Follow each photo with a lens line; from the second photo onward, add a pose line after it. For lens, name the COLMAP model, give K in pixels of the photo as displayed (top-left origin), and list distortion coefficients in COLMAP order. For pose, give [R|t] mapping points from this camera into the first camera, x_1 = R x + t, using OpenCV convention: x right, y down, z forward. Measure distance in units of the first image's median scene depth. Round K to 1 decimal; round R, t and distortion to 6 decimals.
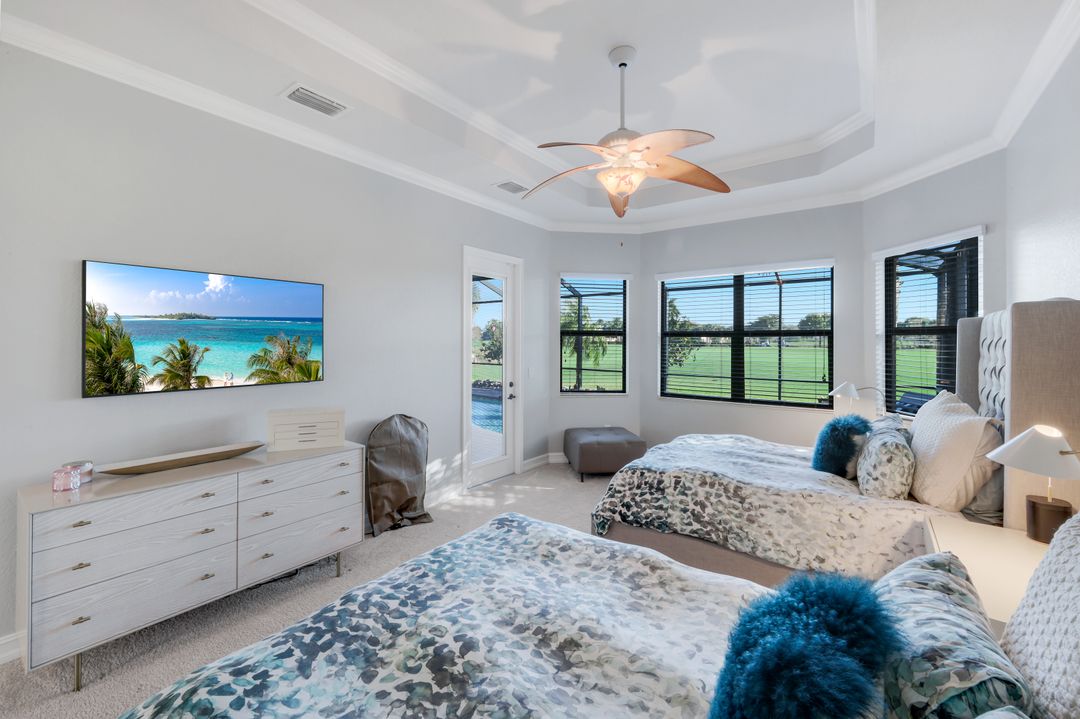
lens RADIAL K [[442.3, 0, 541.1], [0, 442.3, 341.0], [0, 0, 1]] dist [0.000564, -0.000018]
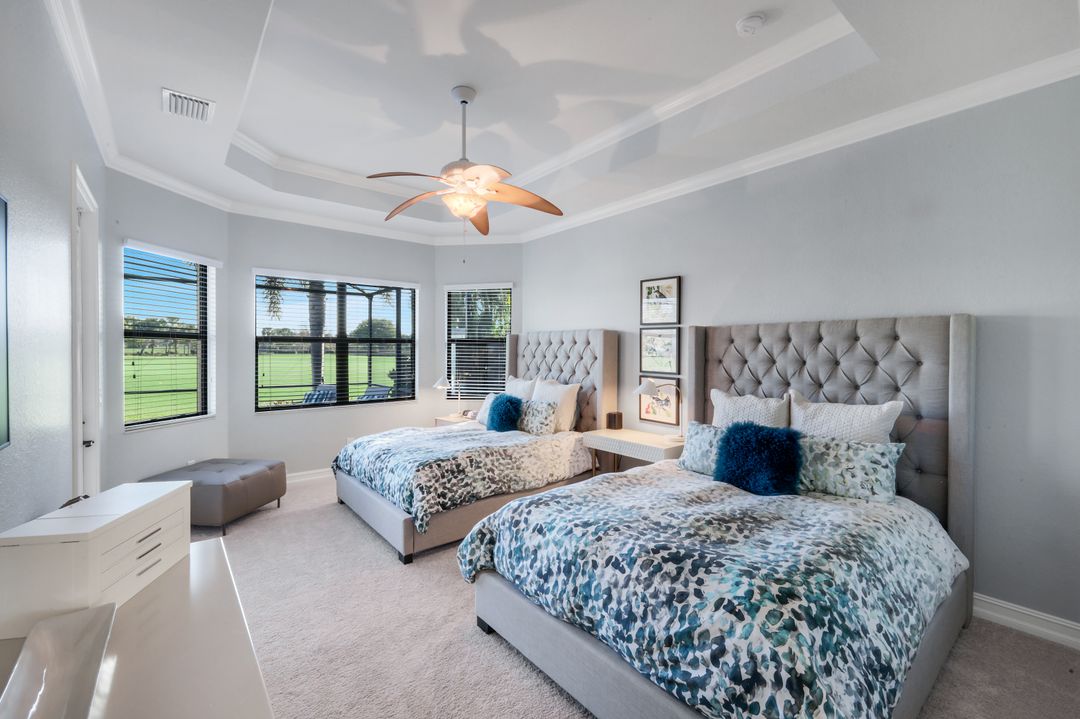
lens RADIAL K [[456.6, 0, 540.7], [0, 456.6, 355.8], [0, 0, 1]] dist [0.000207, 0.000013]
pose [[0.238623, -0.014113, 0.971010, -0.874123], [-0.001737, 0.999887, 0.014959, 0.006291], [-0.971111, -0.005257, 0.238572, 0.503019]]
